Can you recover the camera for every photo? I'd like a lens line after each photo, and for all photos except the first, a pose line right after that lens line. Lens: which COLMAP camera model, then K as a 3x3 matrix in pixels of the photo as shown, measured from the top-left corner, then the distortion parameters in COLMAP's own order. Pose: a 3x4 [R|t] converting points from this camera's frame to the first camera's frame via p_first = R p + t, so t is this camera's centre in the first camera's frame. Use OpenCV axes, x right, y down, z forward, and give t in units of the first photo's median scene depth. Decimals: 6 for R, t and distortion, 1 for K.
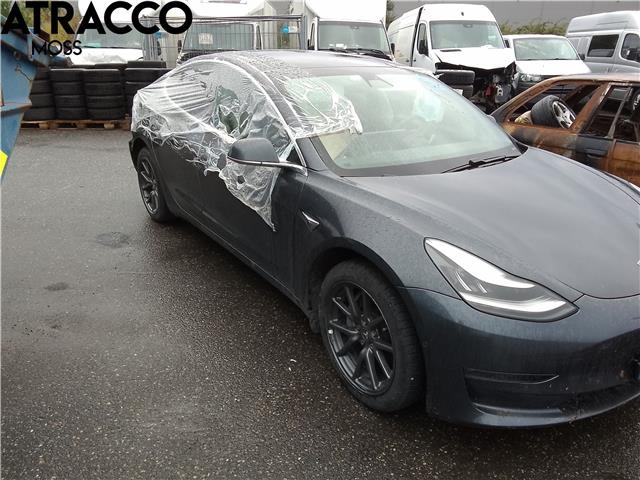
lens RADIAL K [[506.0, 0, 320.0], [0, 506.0, 240.0], [0, 0, 1]] dist [0.076782, -0.117205]
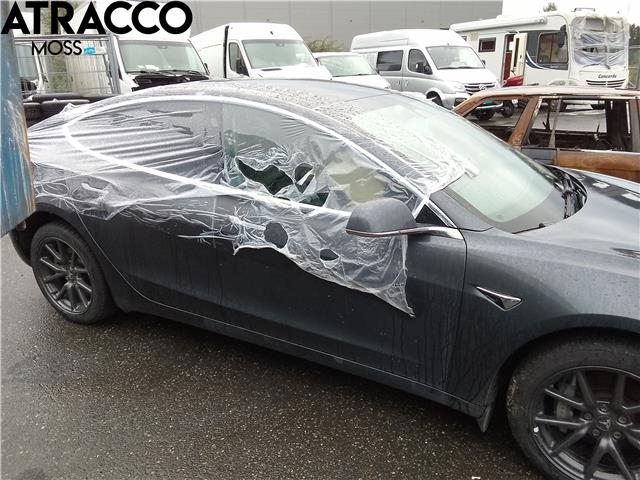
lens RADIAL K [[506.0, 0, 320.0], [0, 506.0, 240.0], [0, 0, 1]] dist [0.076782, -0.117205]
pose [[0.890494, -0.171668, 0.421367, -0.434067], [0.184215, 0.982823, 0.011100, -0.138421], [-0.416035, 0.067738, 0.906822, 0.308248]]
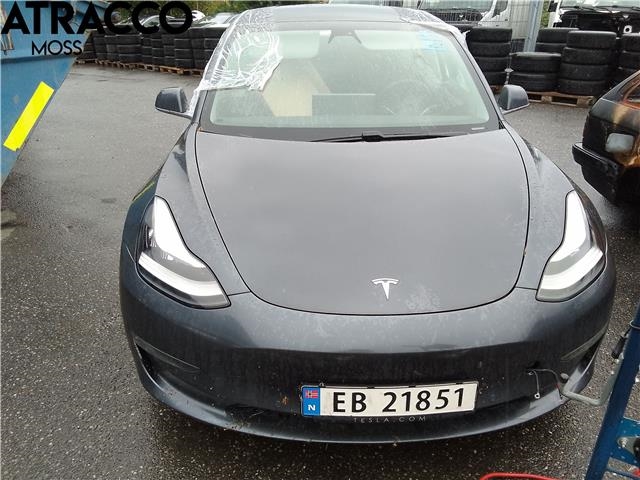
lens RADIAL K [[506.0, 0, 320.0], [0, 506.0, 240.0], [0, 0, 1]] dist [0.076782, -0.117205]
pose [[0.827835, 0.214417, -0.518377, 0.617714], [-0.179901, 0.976736, 0.116711, -0.057373], [0.531342, -0.003361, 0.847150, 0.210325]]
